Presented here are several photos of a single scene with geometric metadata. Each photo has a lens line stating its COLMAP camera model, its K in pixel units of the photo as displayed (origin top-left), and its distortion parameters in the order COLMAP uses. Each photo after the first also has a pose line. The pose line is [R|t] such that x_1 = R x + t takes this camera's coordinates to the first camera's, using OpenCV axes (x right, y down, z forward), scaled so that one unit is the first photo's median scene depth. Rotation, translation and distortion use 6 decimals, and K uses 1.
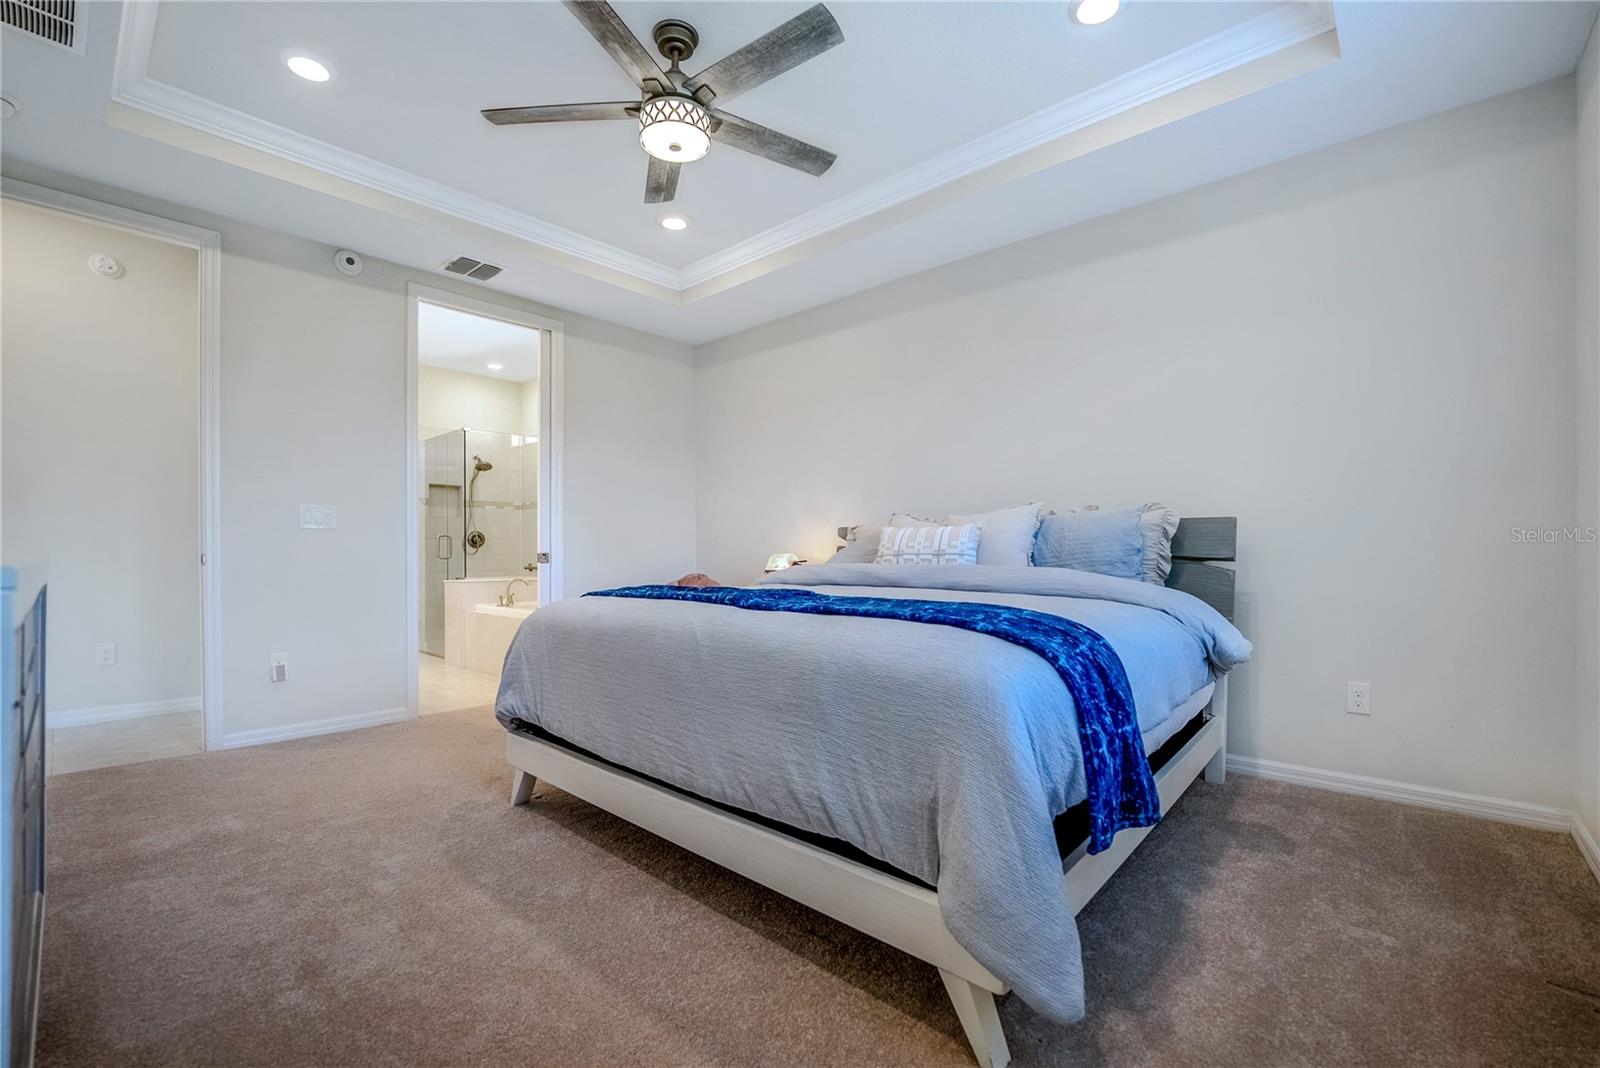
lens RADIAL K [[690.4, 0, 796.5], [0, 690.4, 544.9], [0, 0, 1]] dist [-0.022588, 0.001461]
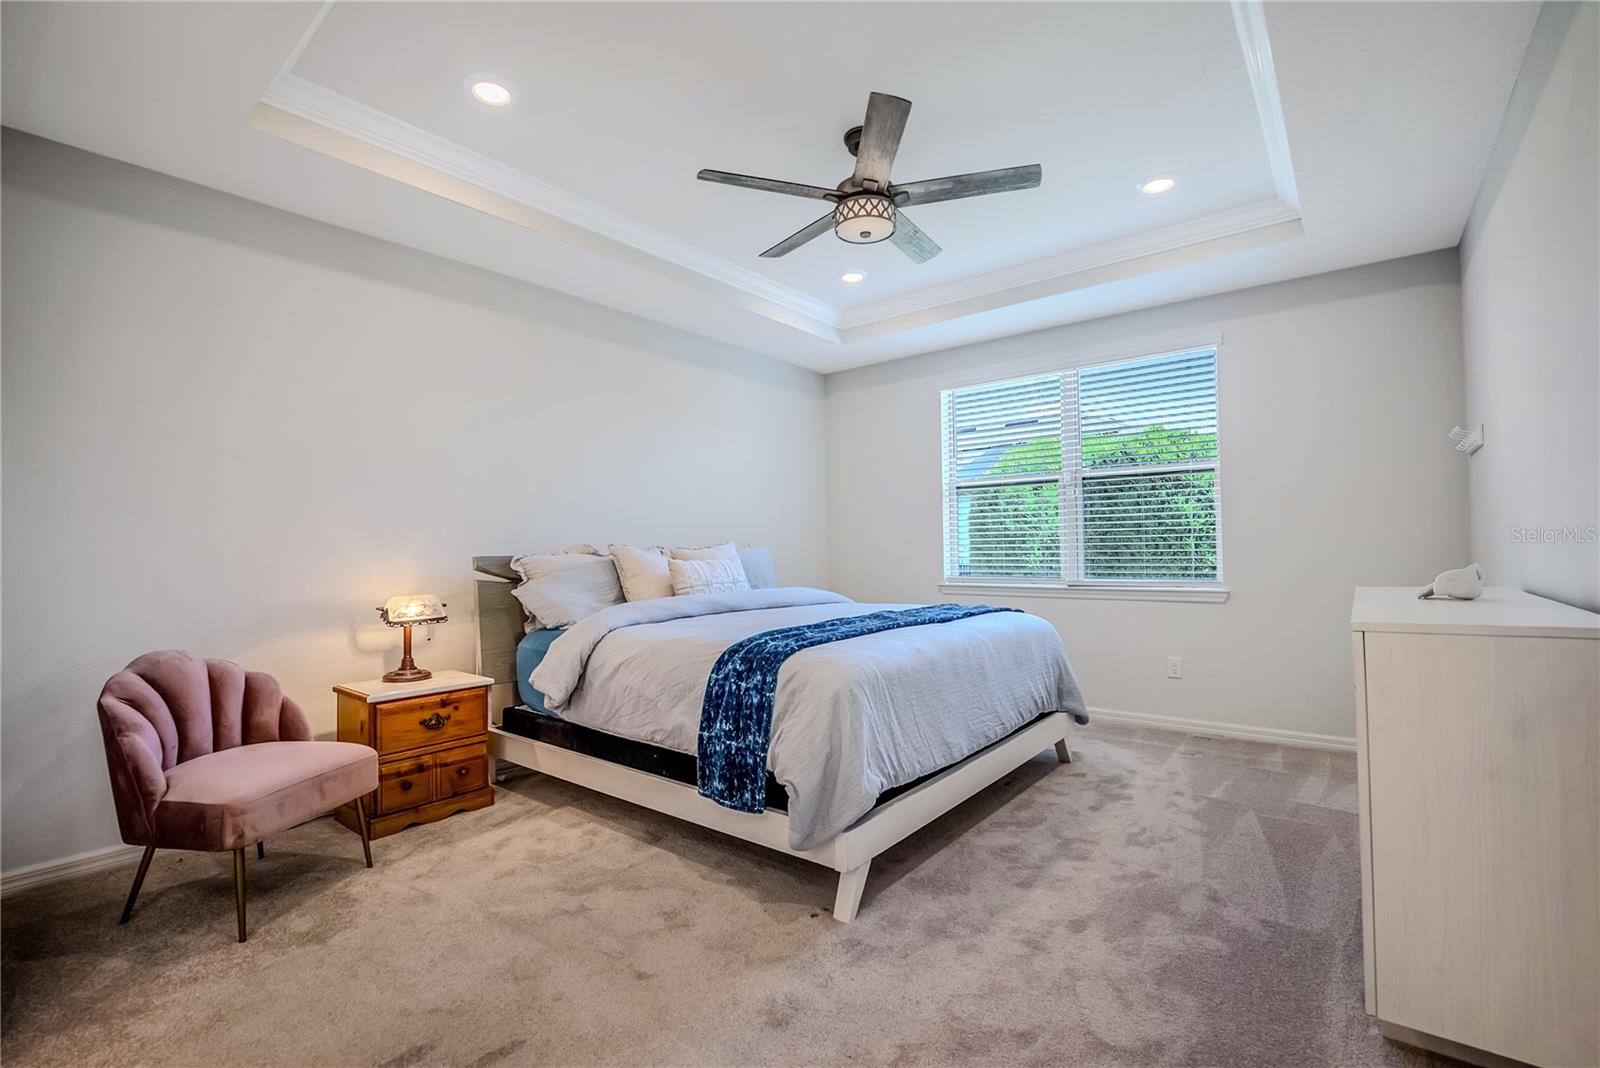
lens RADIAL K [[690.4, 0, 803.0], [0, 690.4, 528.1], [0, 0, 1]] dist [-0.022588, 0.001461]
pose [[-0.060853, 0.033166, 0.997596, -1.407557], [0.003566, 0.999449, -0.033011, -0.057557], [-0.998140, 0.001549, -0.060937, 1.277181]]
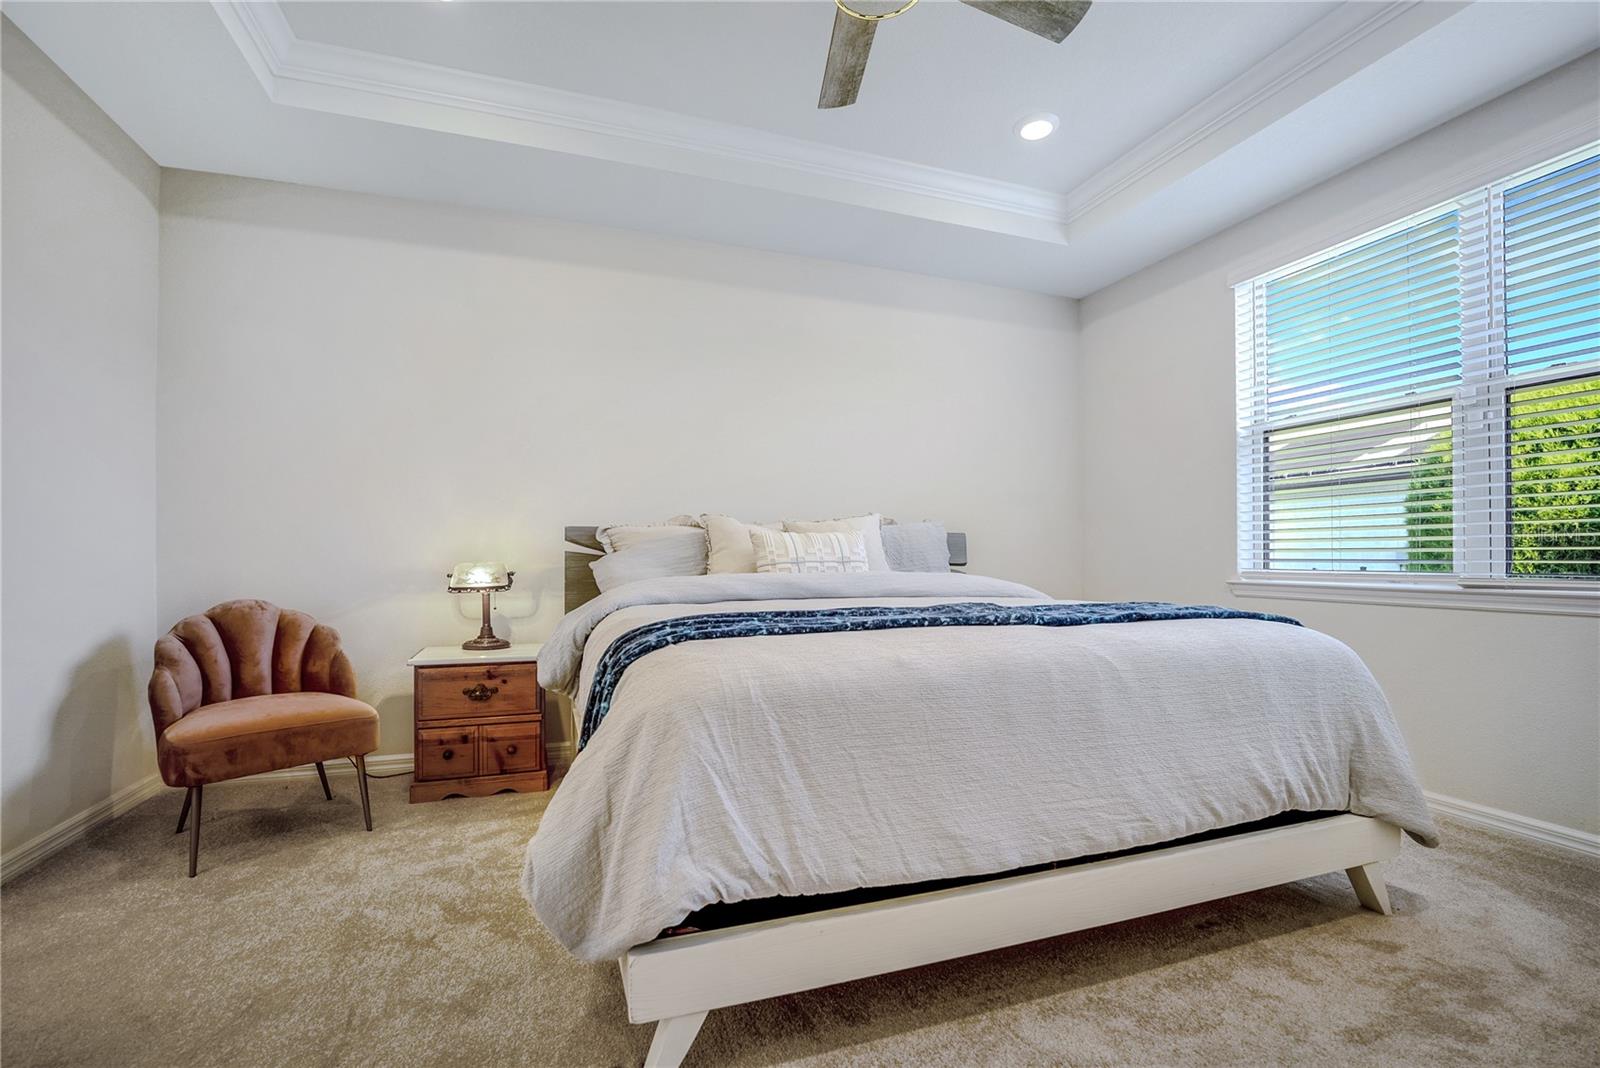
lens RADIAL K [[690.4, 0, 801.3], [0, 690.4, 547.0], [0, 0, 1]] dist [-0.022588, 0.001461]
pose [[0.470211, 0.012440, 0.882466, -0.899708], [-0.008113, 0.999919, -0.009773, 0.004161], [-0.882517, -0.002565, 0.470274, 0.803707]]
